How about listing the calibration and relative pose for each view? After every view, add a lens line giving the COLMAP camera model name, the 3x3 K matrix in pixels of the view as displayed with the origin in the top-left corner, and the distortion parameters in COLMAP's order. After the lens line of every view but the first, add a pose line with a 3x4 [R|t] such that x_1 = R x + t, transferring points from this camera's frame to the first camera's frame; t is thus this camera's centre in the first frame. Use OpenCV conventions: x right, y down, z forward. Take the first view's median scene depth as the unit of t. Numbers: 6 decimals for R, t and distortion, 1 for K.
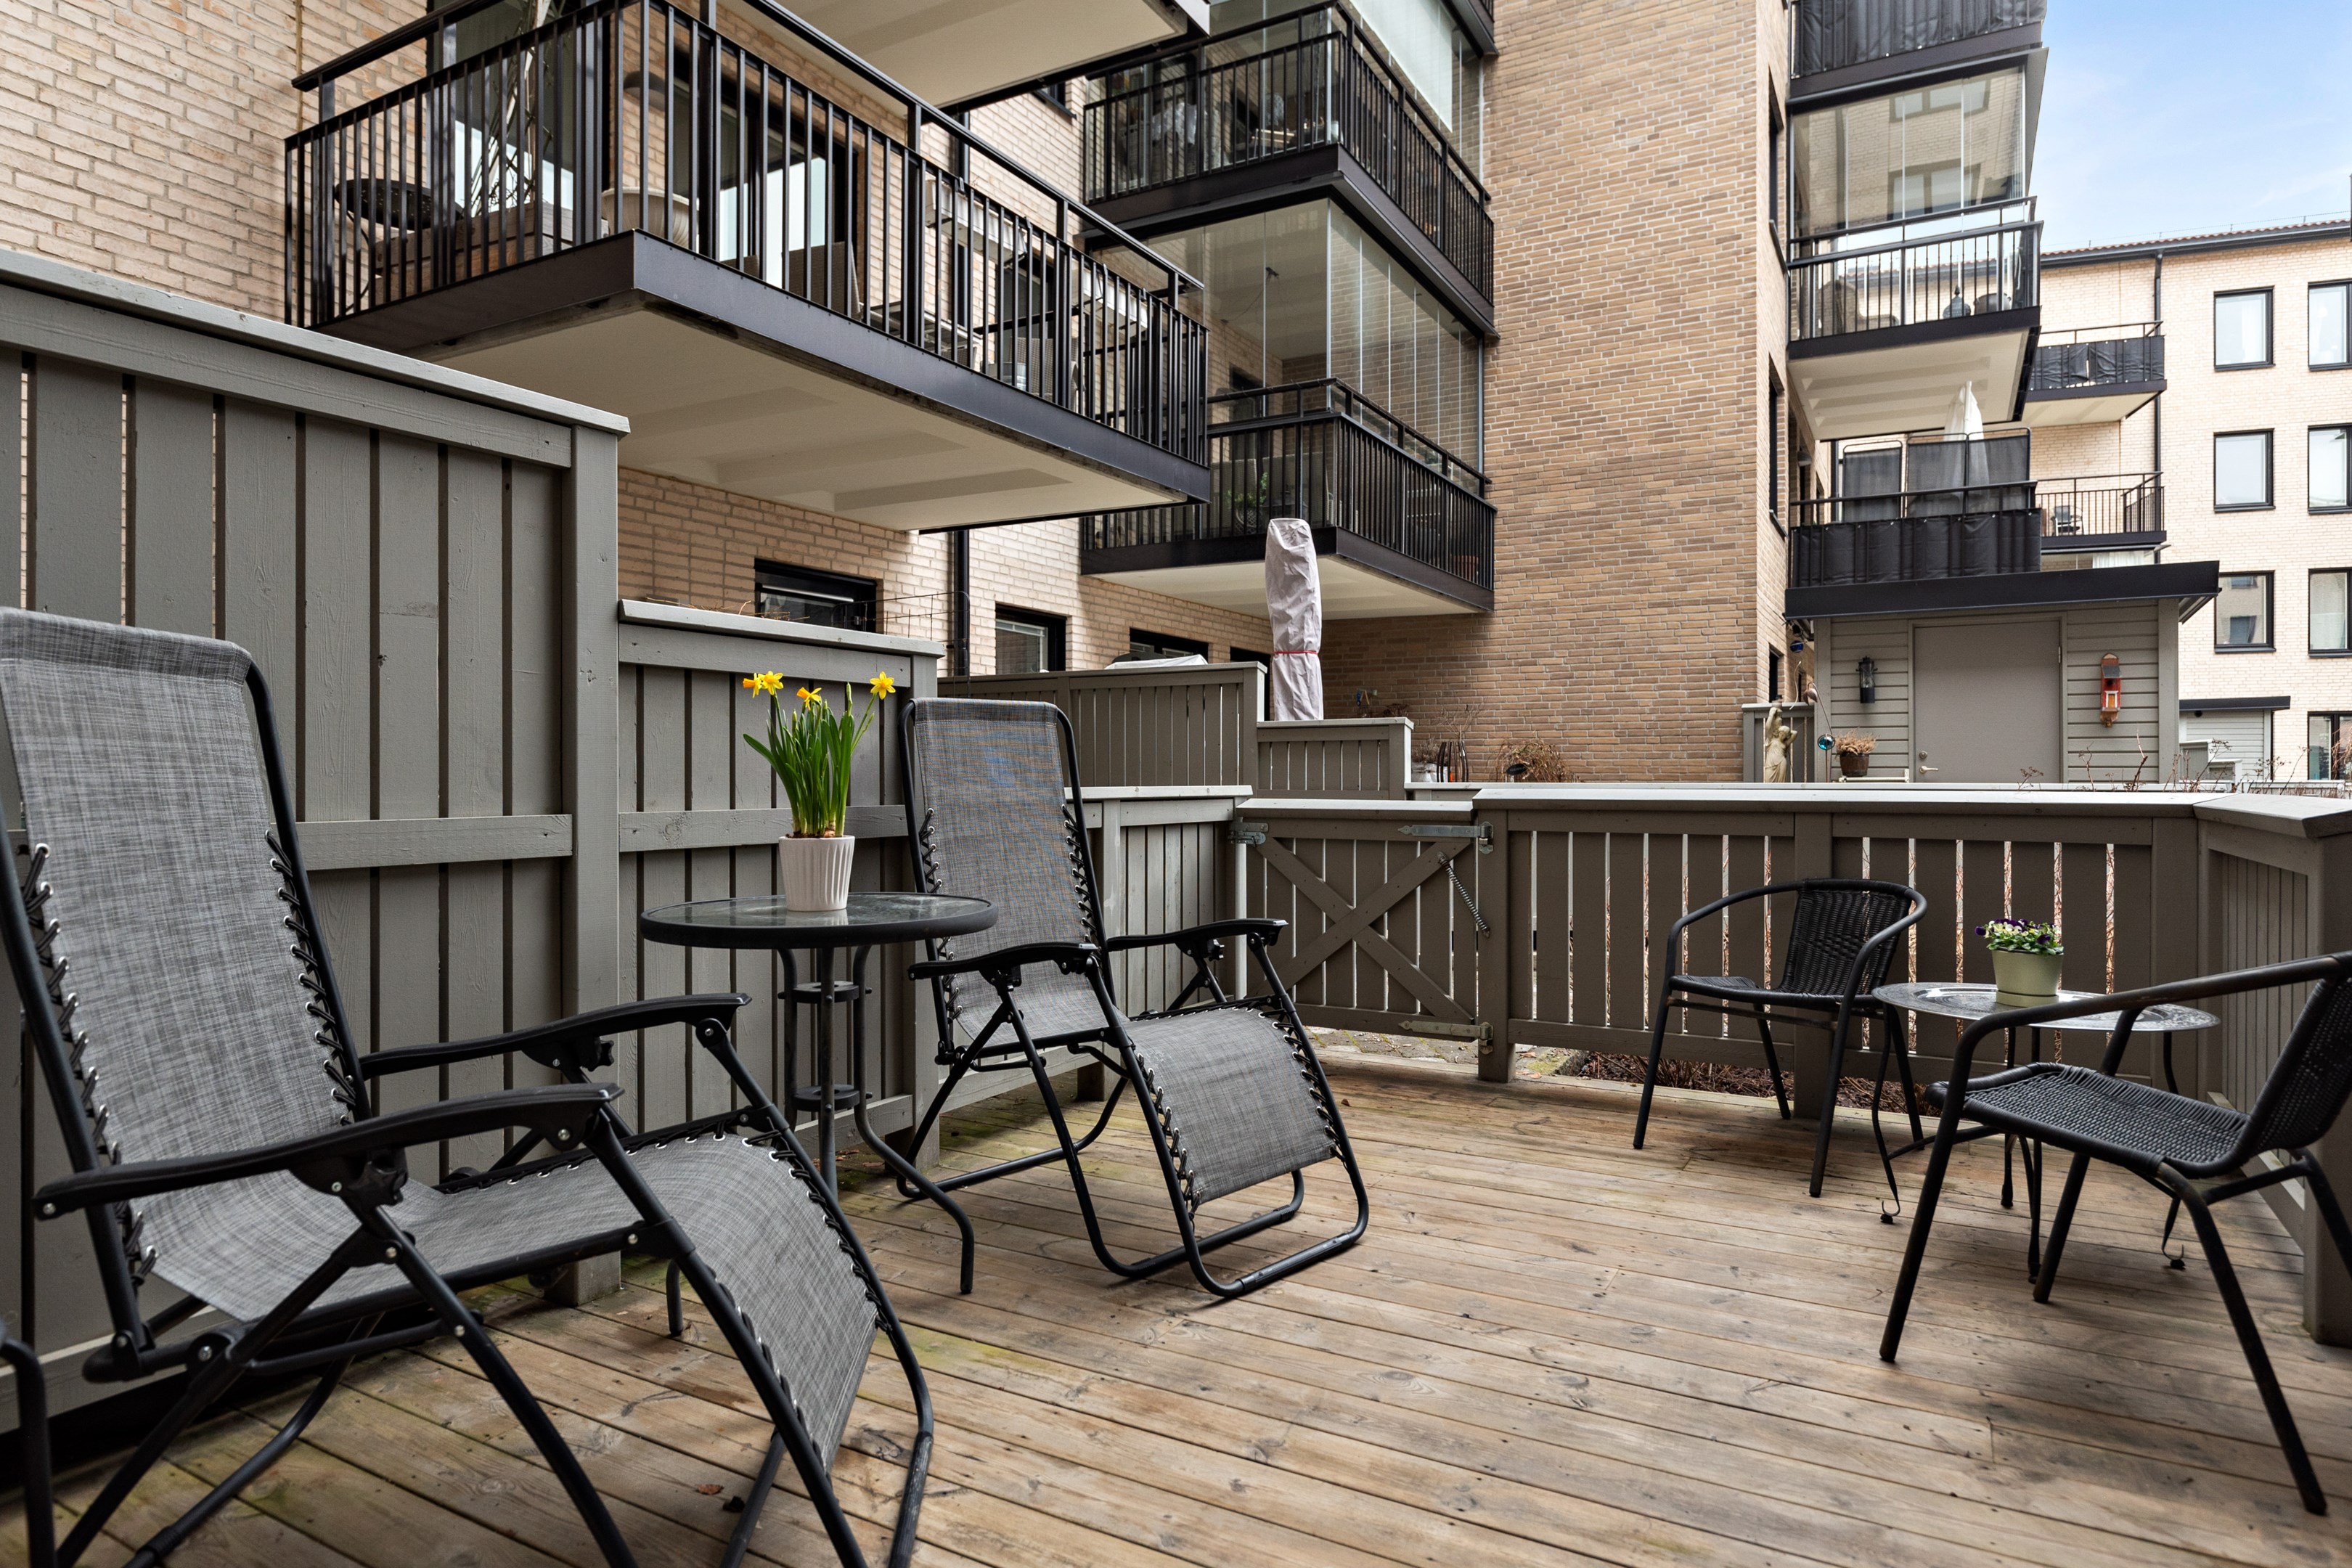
lens RADIAL K [[1329.6, 0, 1185.8], [0, 1329.6, 791.5], [0, 0, 1]] dist [-0.000195, 0.001514]
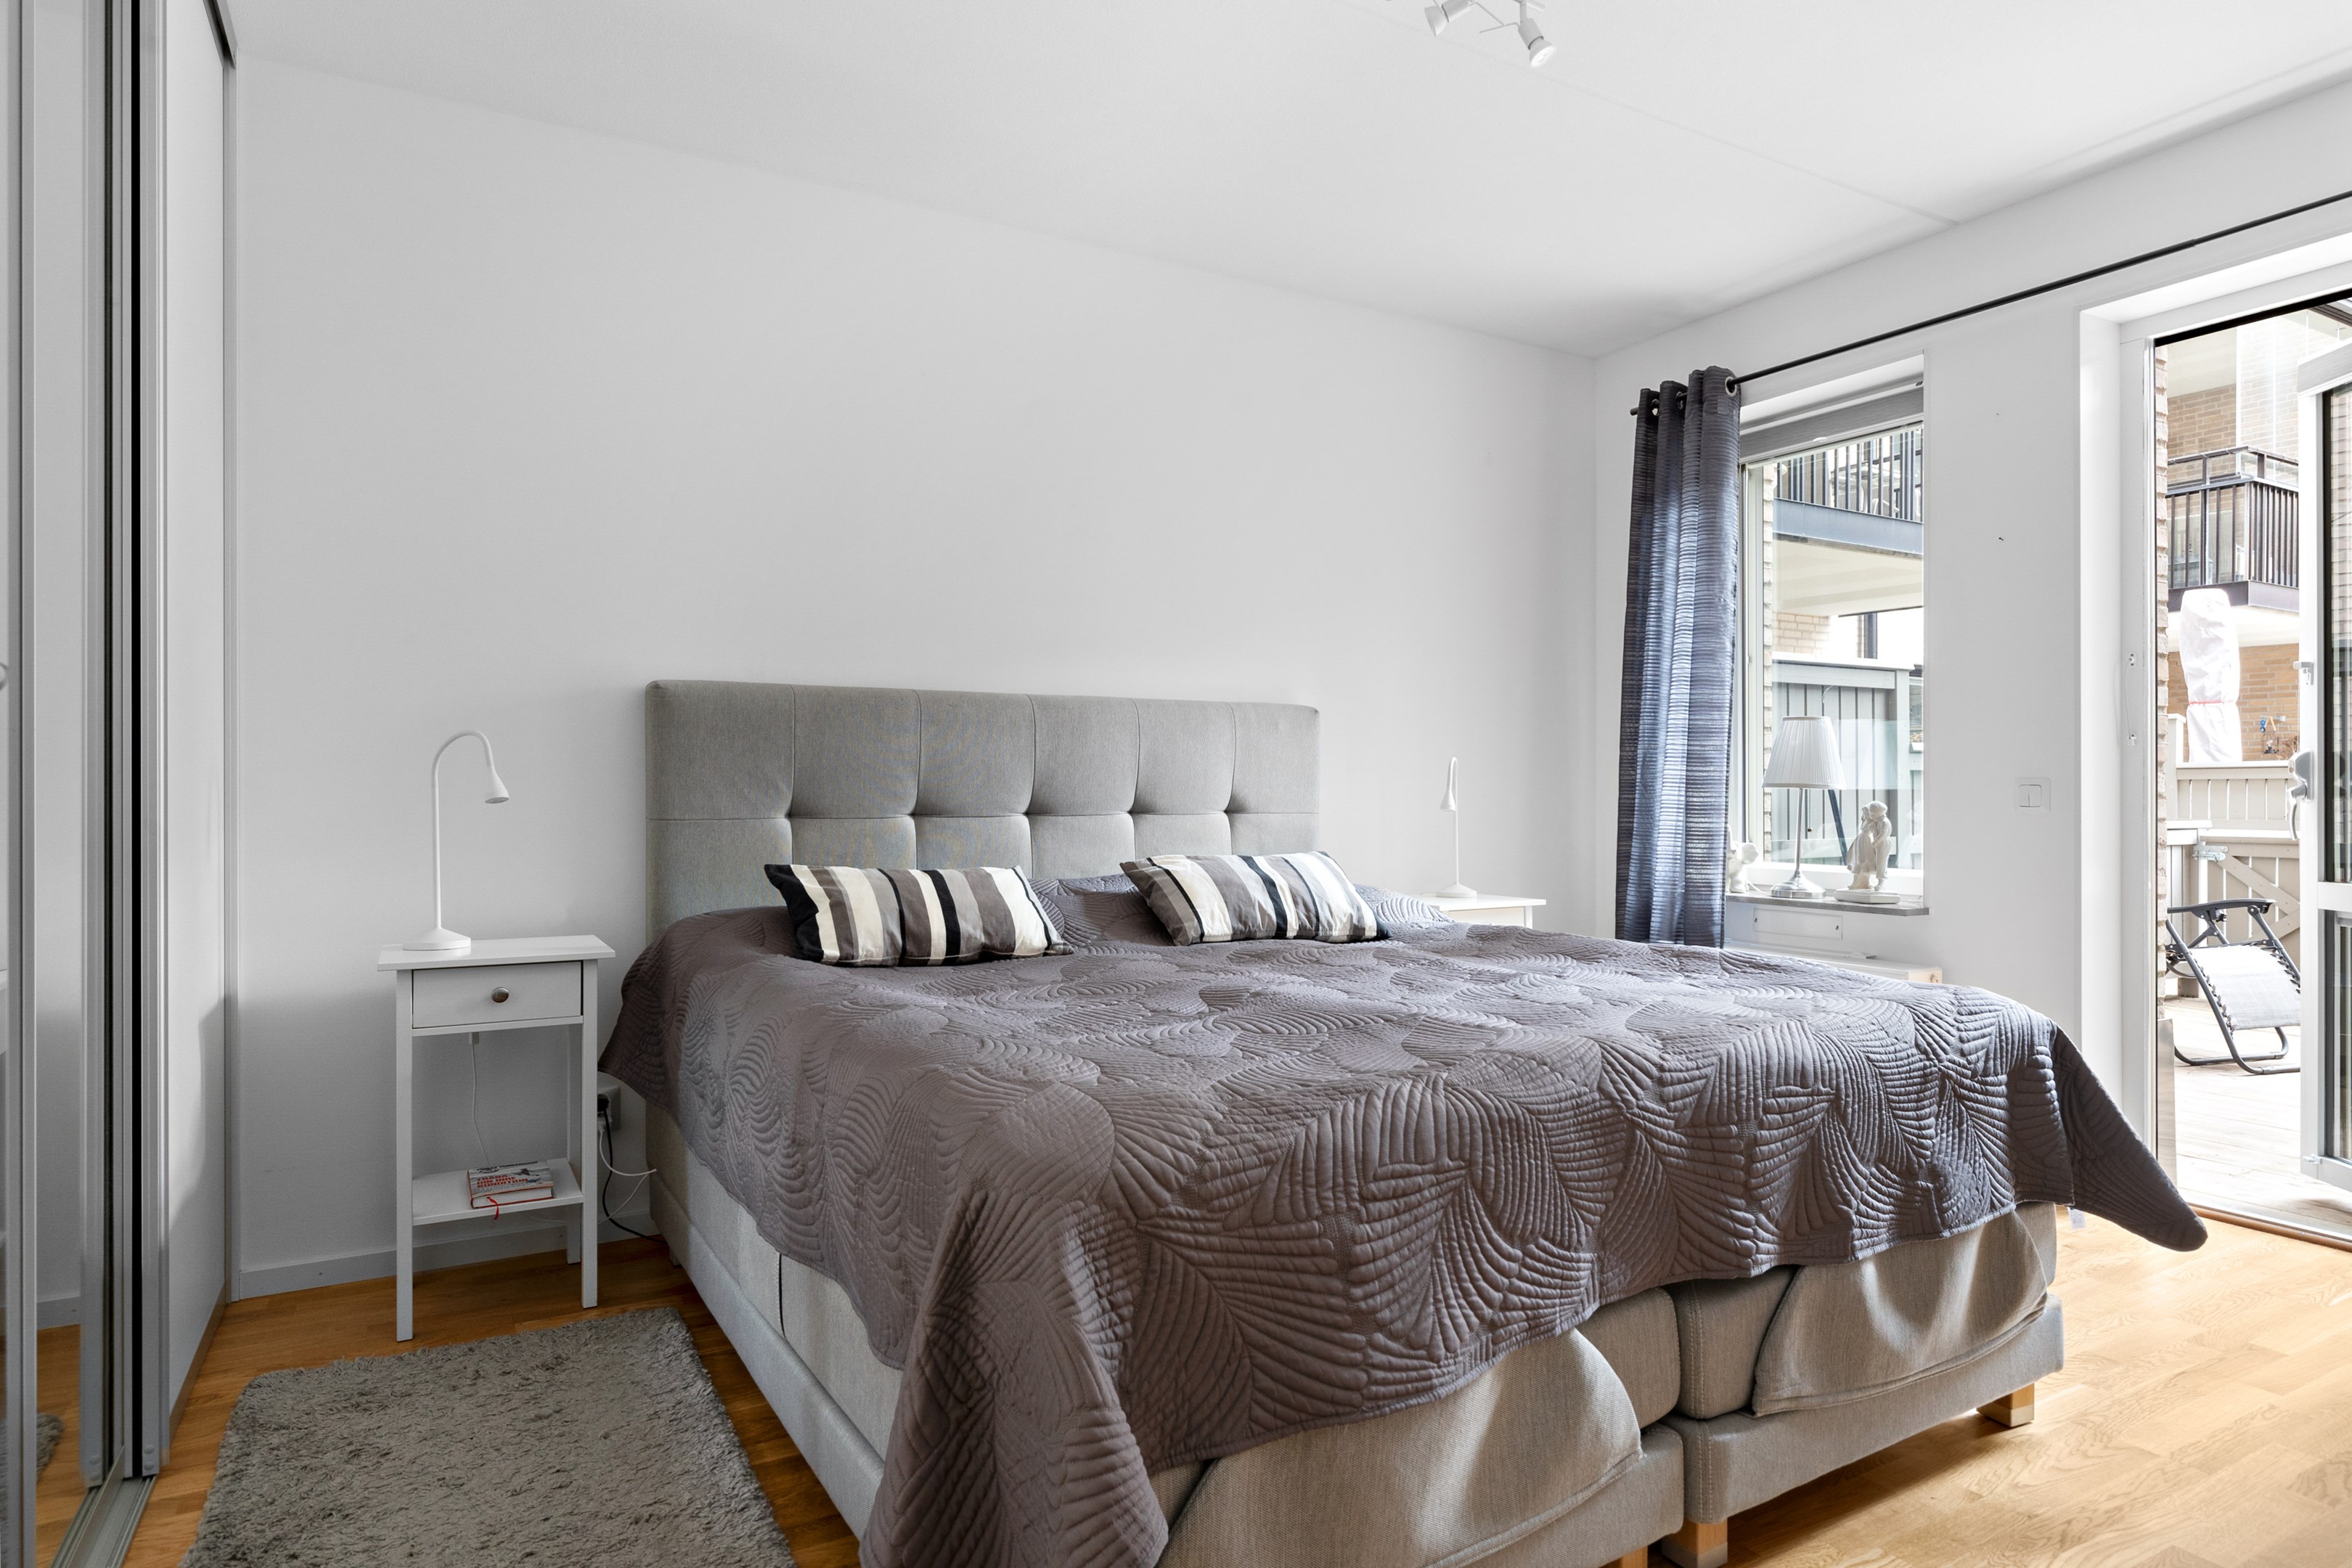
lens RADIAL K [[1329.6, 0, 1185.8], [0, 1329.6, 791.5], [0, 0, 1]] dist [-0.000195, 0.001514]
pose [[0.859922, -0.004064, -0.510410, -0.176189], [-0.002731, 0.999917, -0.012562, -0.015173], [0.510419, 0.012197, 0.859839, -0.851251]]
